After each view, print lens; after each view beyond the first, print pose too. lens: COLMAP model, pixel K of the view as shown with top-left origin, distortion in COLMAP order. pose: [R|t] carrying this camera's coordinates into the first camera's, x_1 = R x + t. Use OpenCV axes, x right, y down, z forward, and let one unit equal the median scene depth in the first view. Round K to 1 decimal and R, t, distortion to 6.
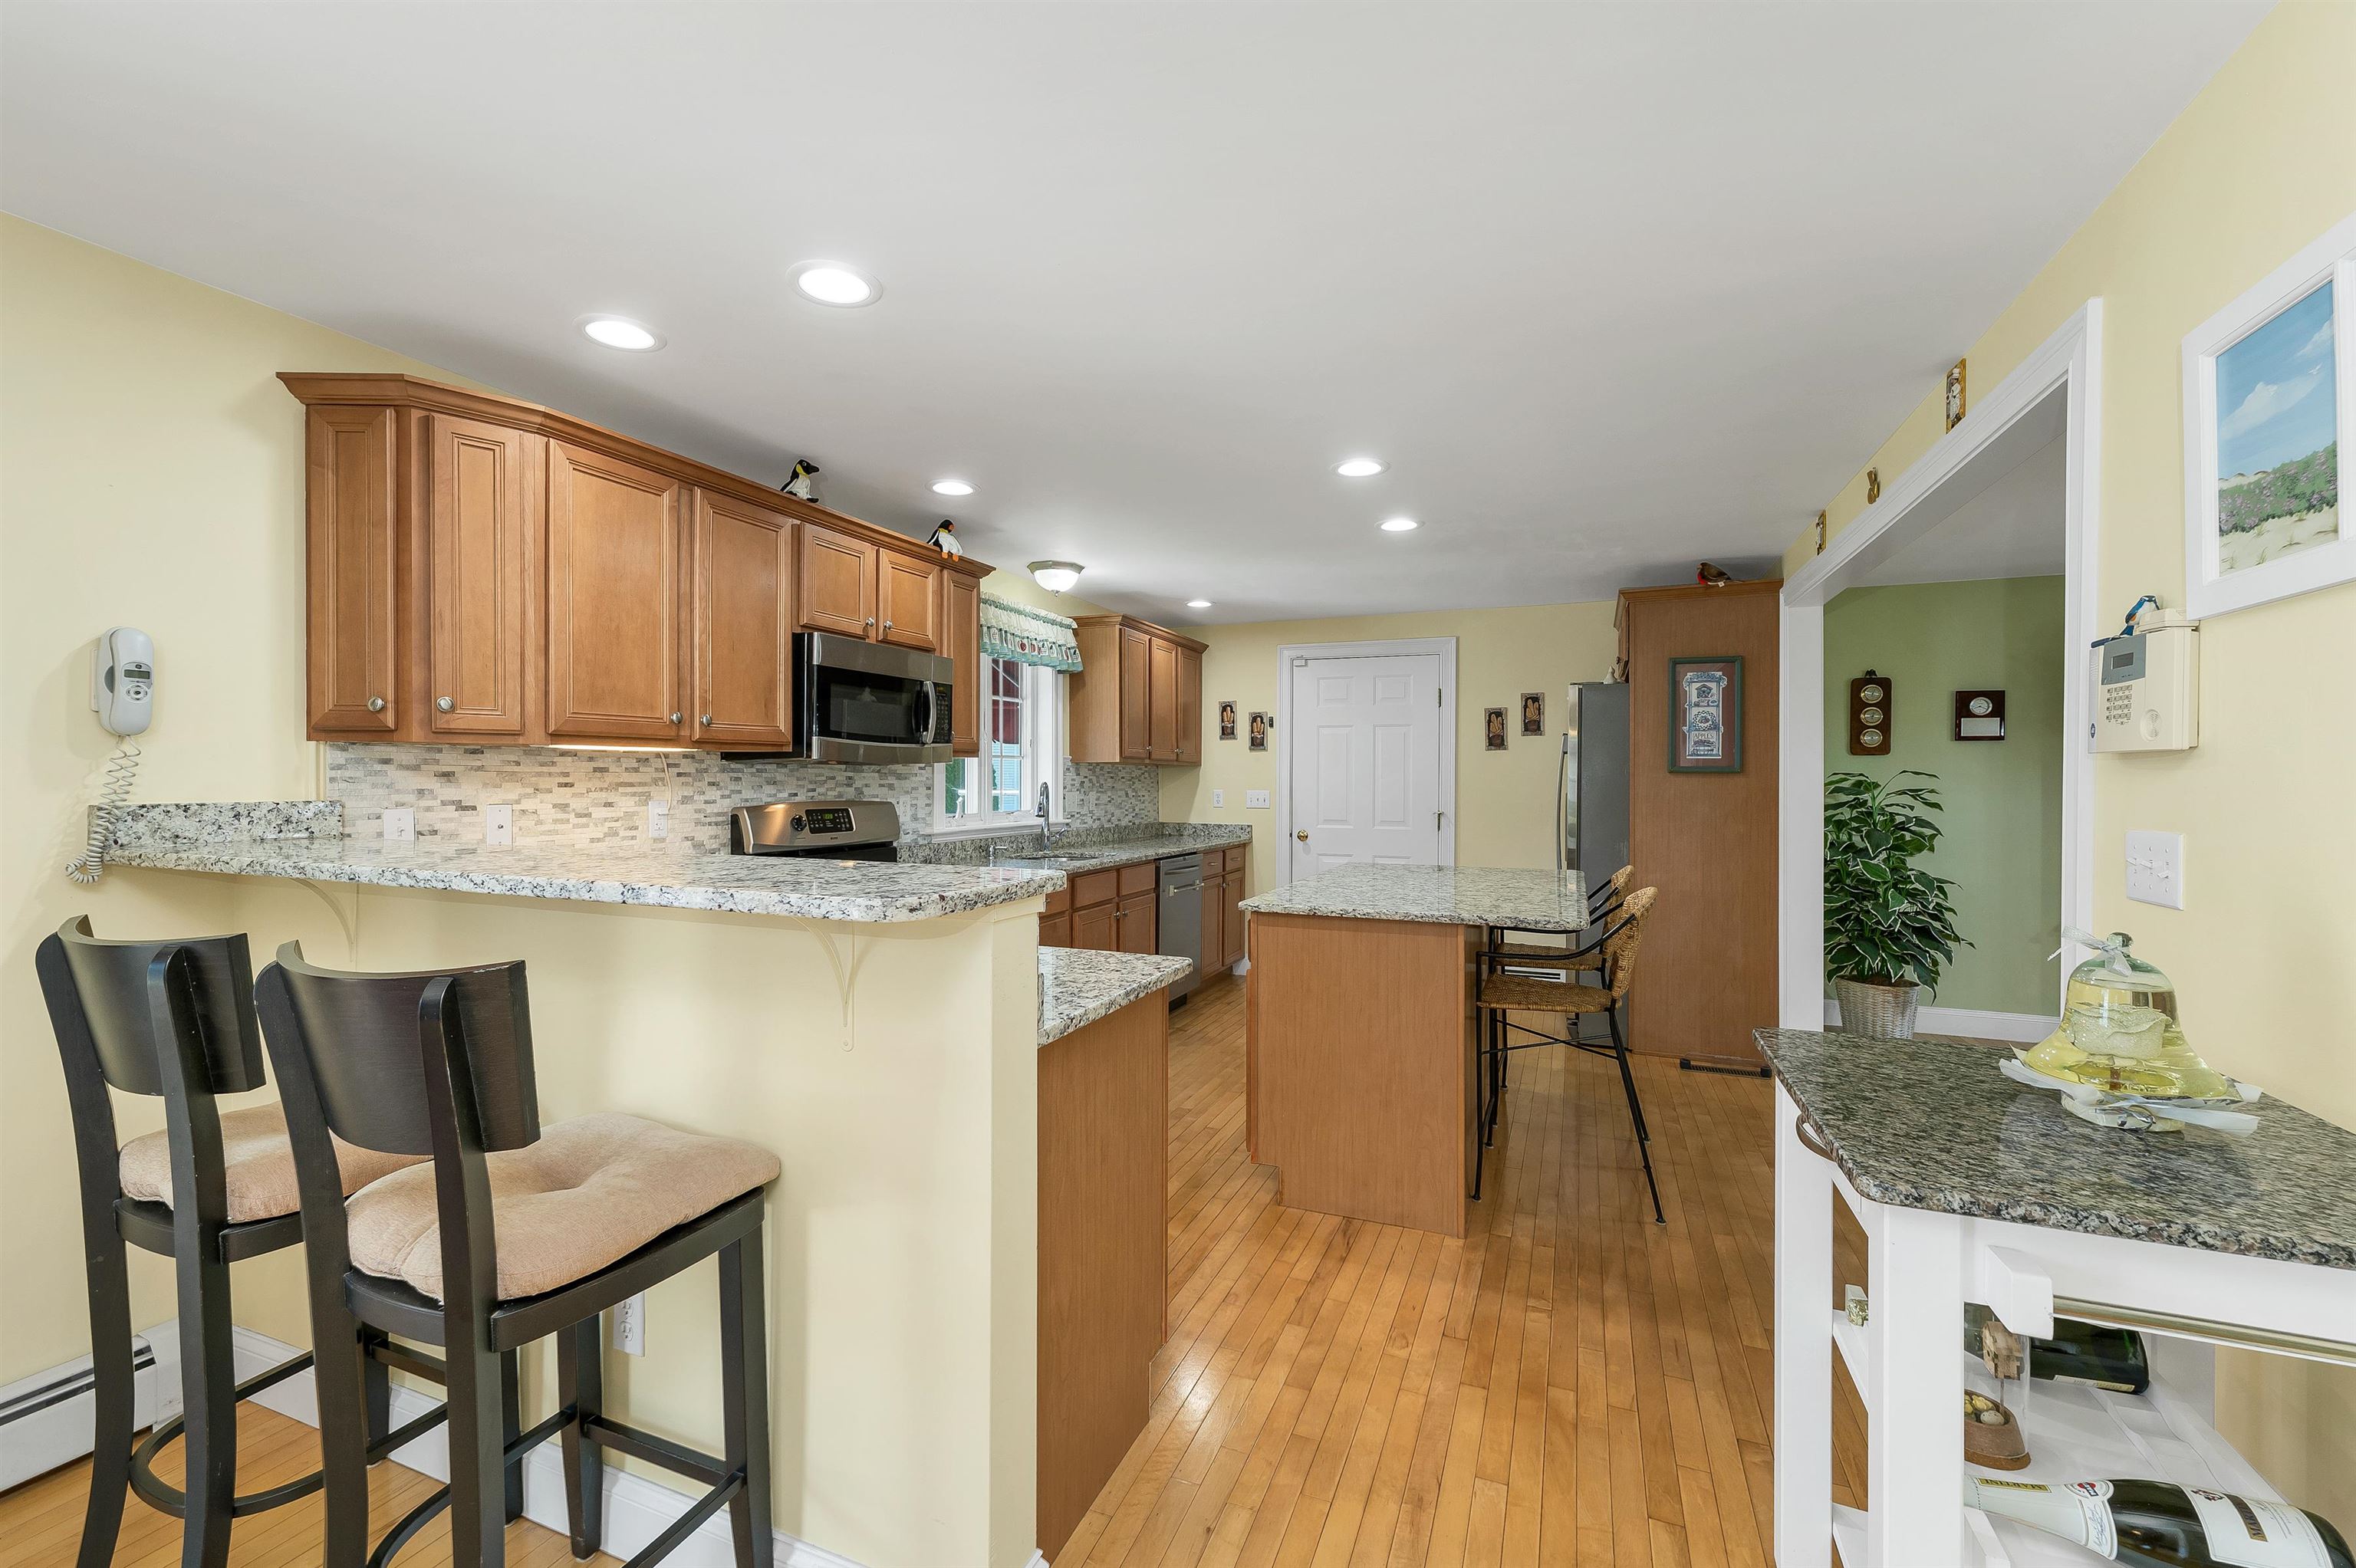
lens RADIAL K [[986.0, 0, 1163.7], [0, 986.0, 784.6], [0, 0, 1]] dist [0.002547, 0.000101]
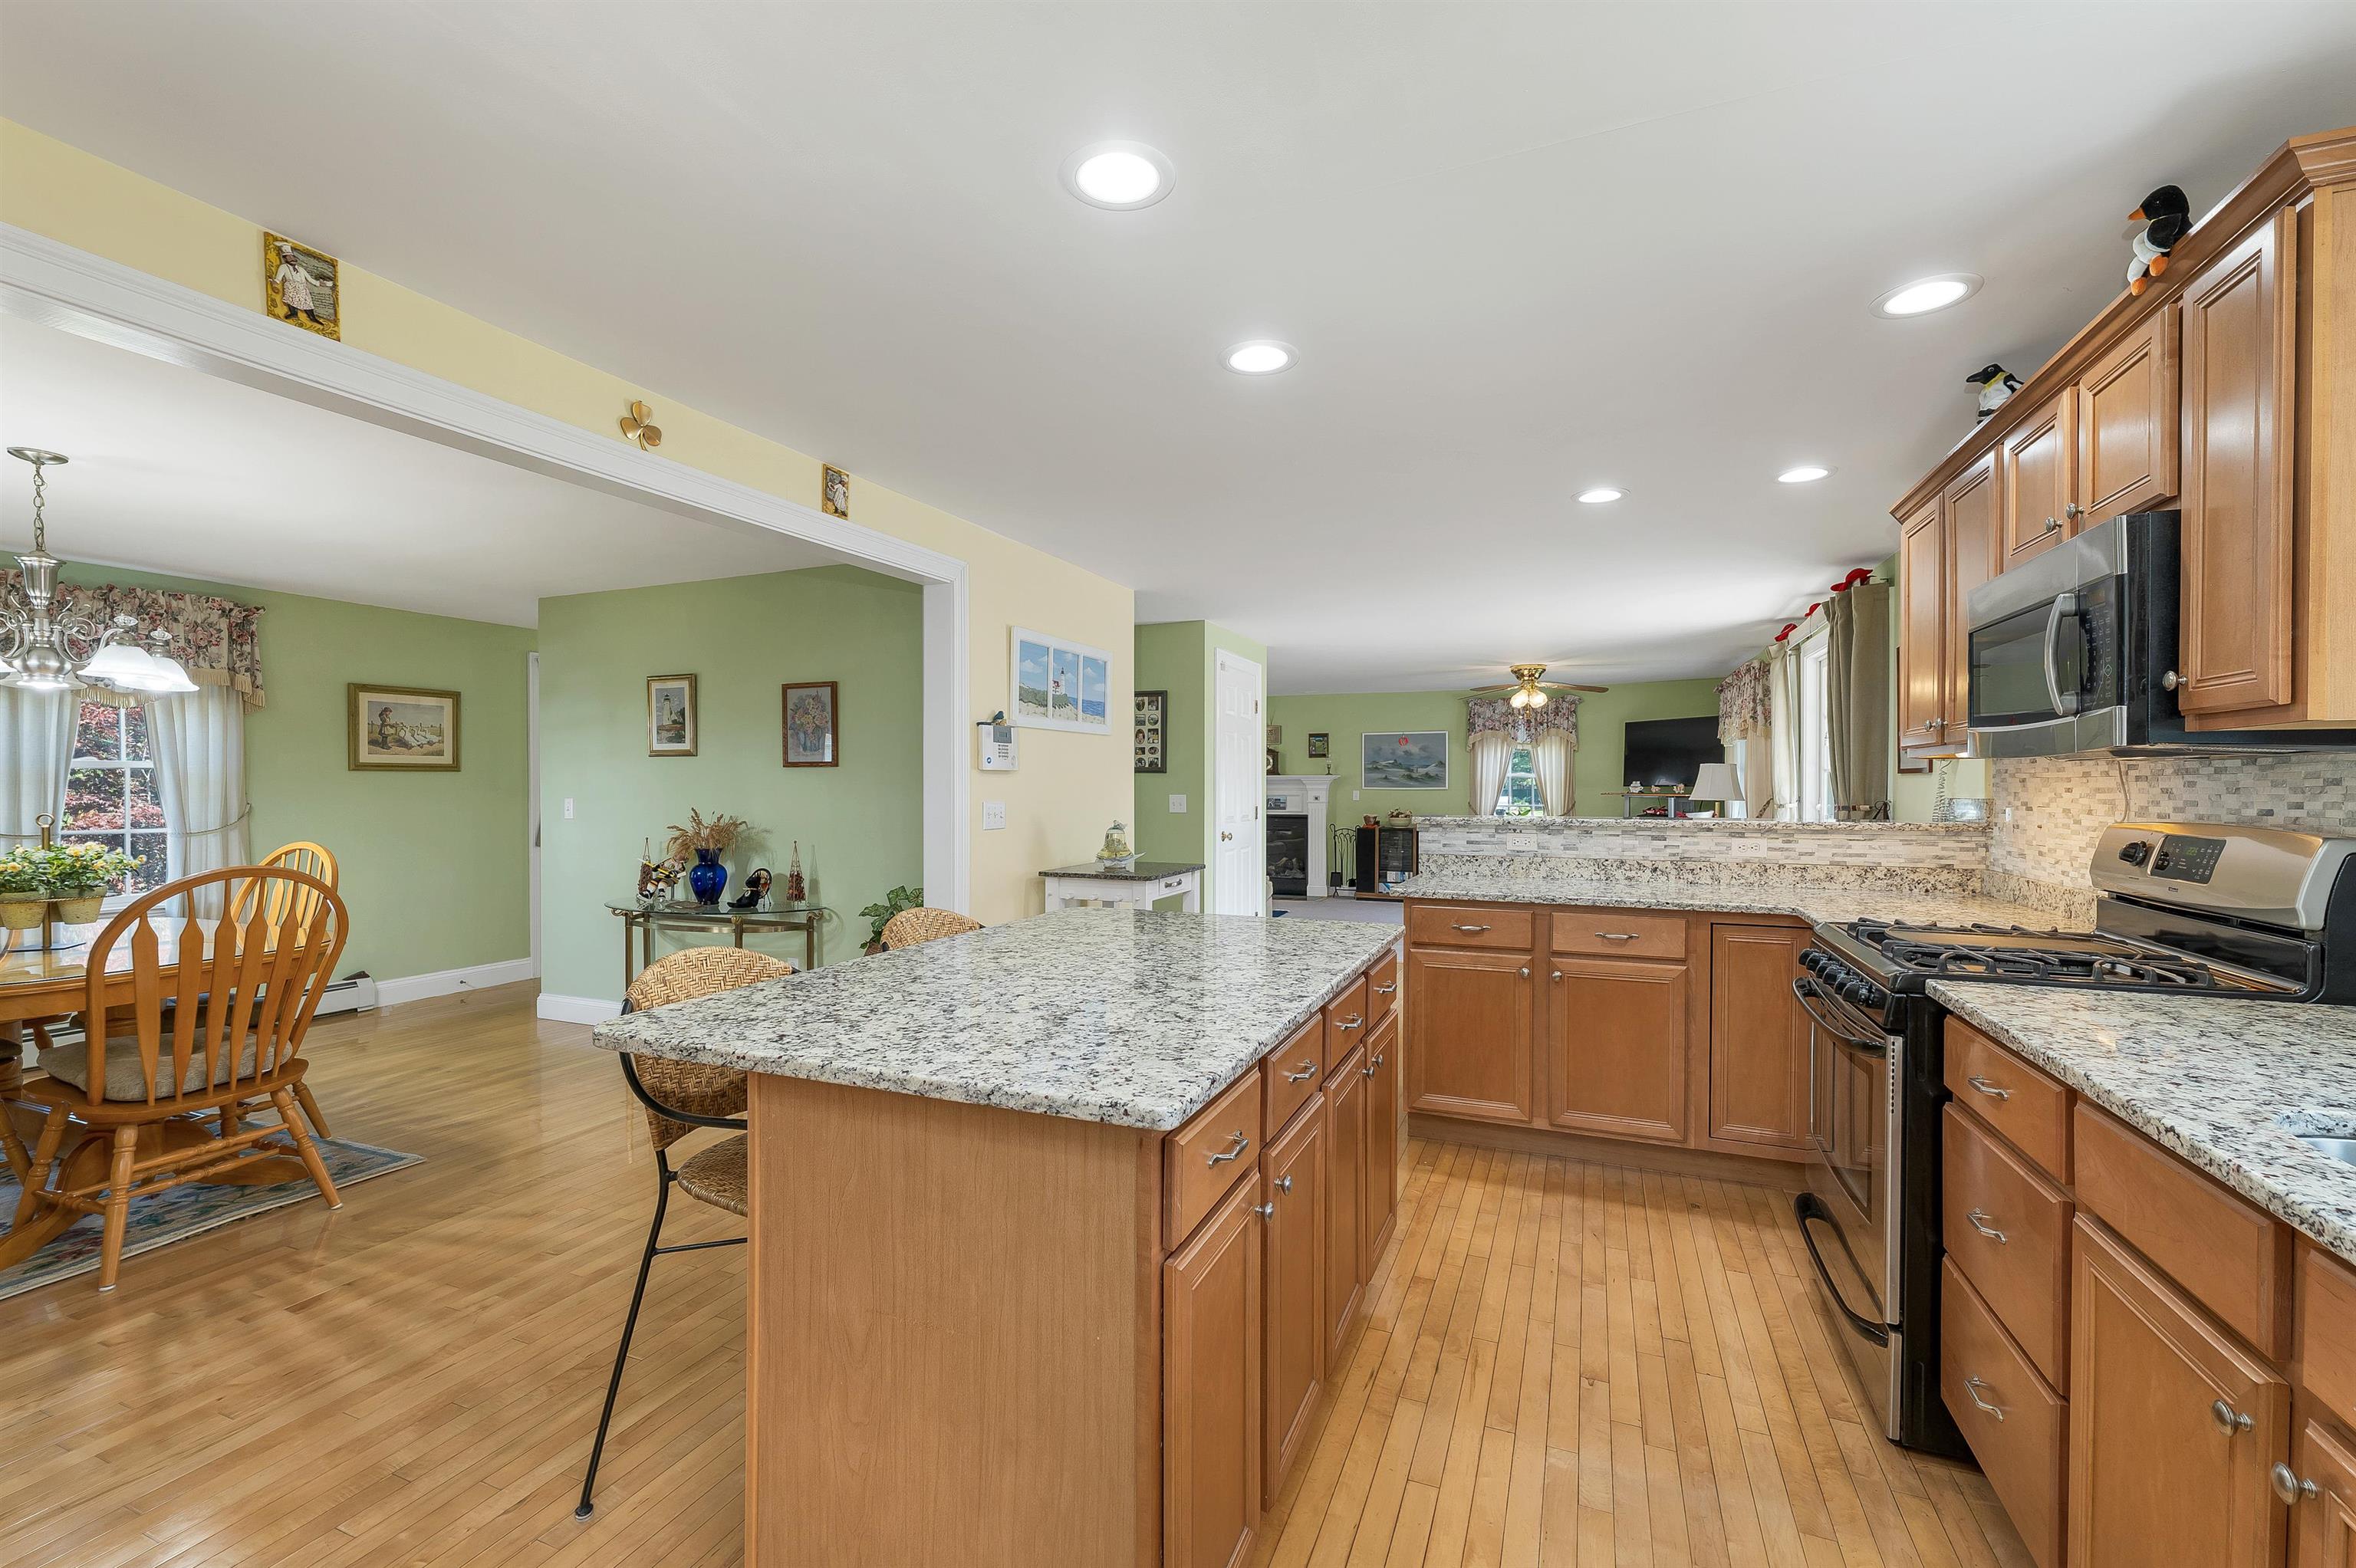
lens RADIAL K [[986.0, 0, 1159.1], [0, 986.0, 792.9], [0, 0, 1]] dist [0.002547, 0.000101]
pose [[-0.999894, -0.003622, 0.014086, 0.219004], [-0.003395, 0.999864, 0.016109, -0.007073], [-0.014142, 0.016060, -0.999771, 1.477630]]
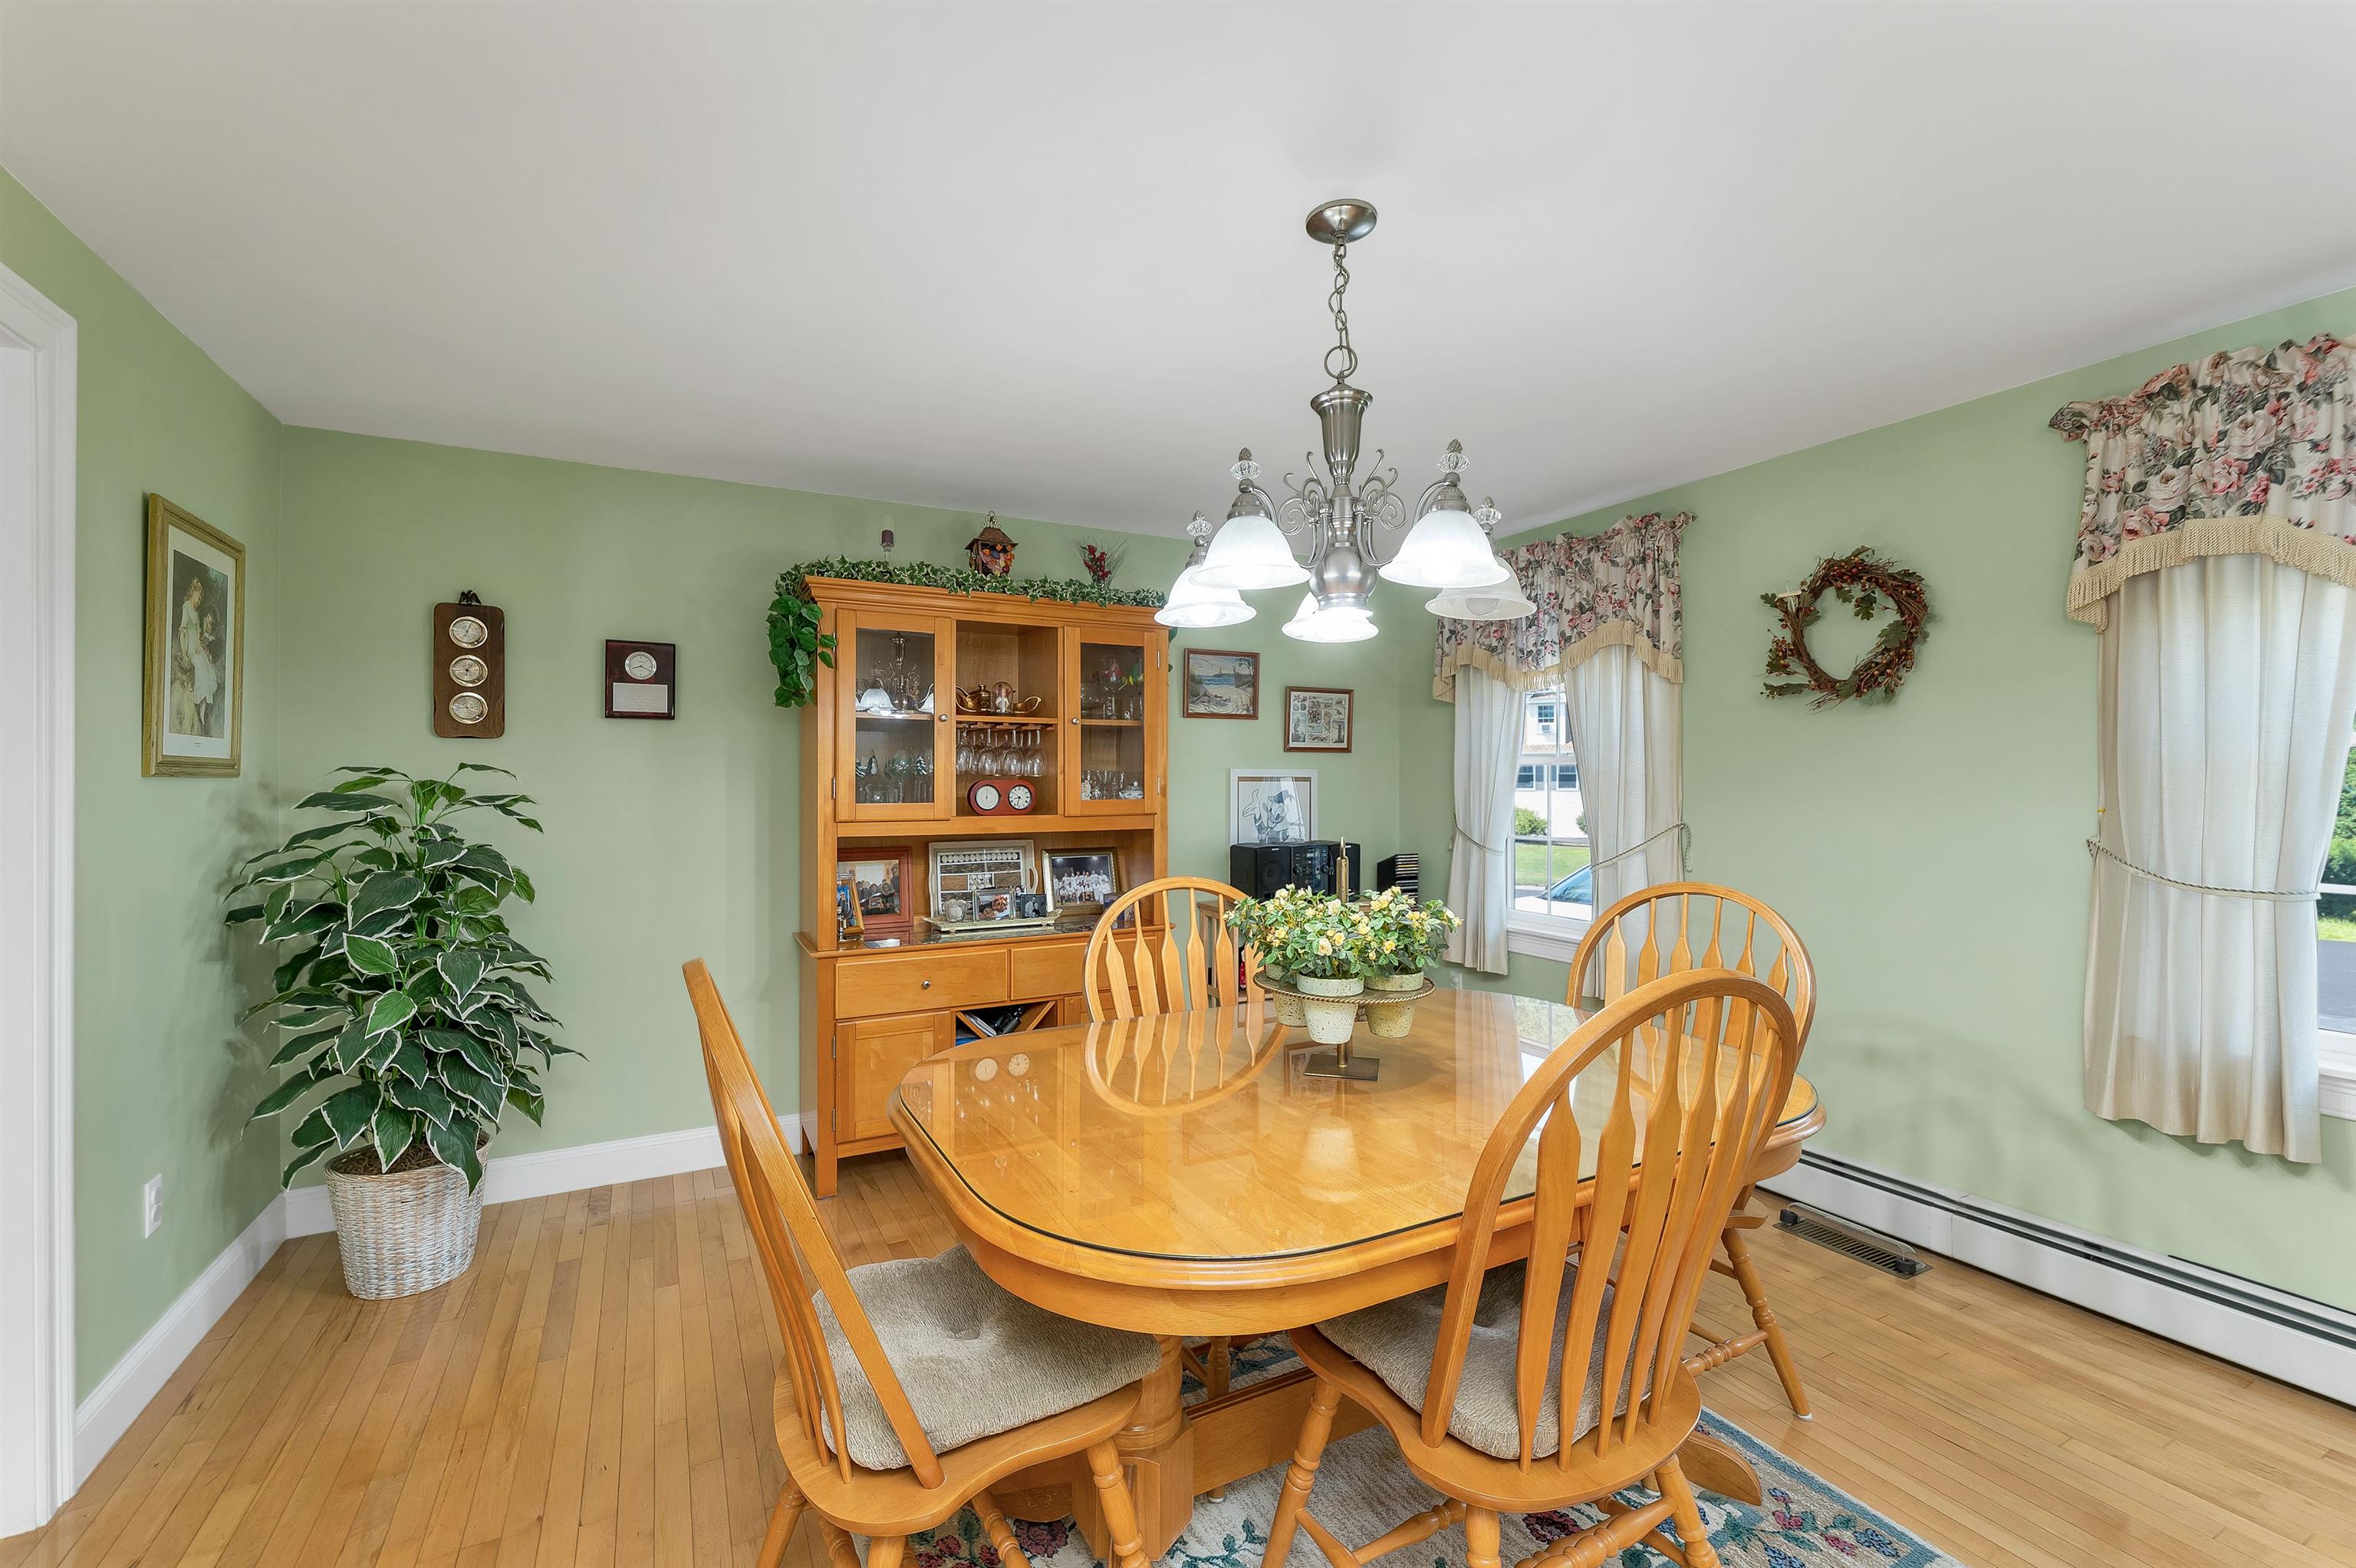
lens RADIAL K [[986.0, 0, 1170.9], [0, 986.0, 789.2], [0, 0, 1]] dist [0.002547, 0.000101]
pose [[0.644650, -0.008649, 0.764429, 0.732472], [0.008639, 0.999955, 0.004029, 0.002497], [-0.764429, 0.004007, 0.644696, 0.422636]]
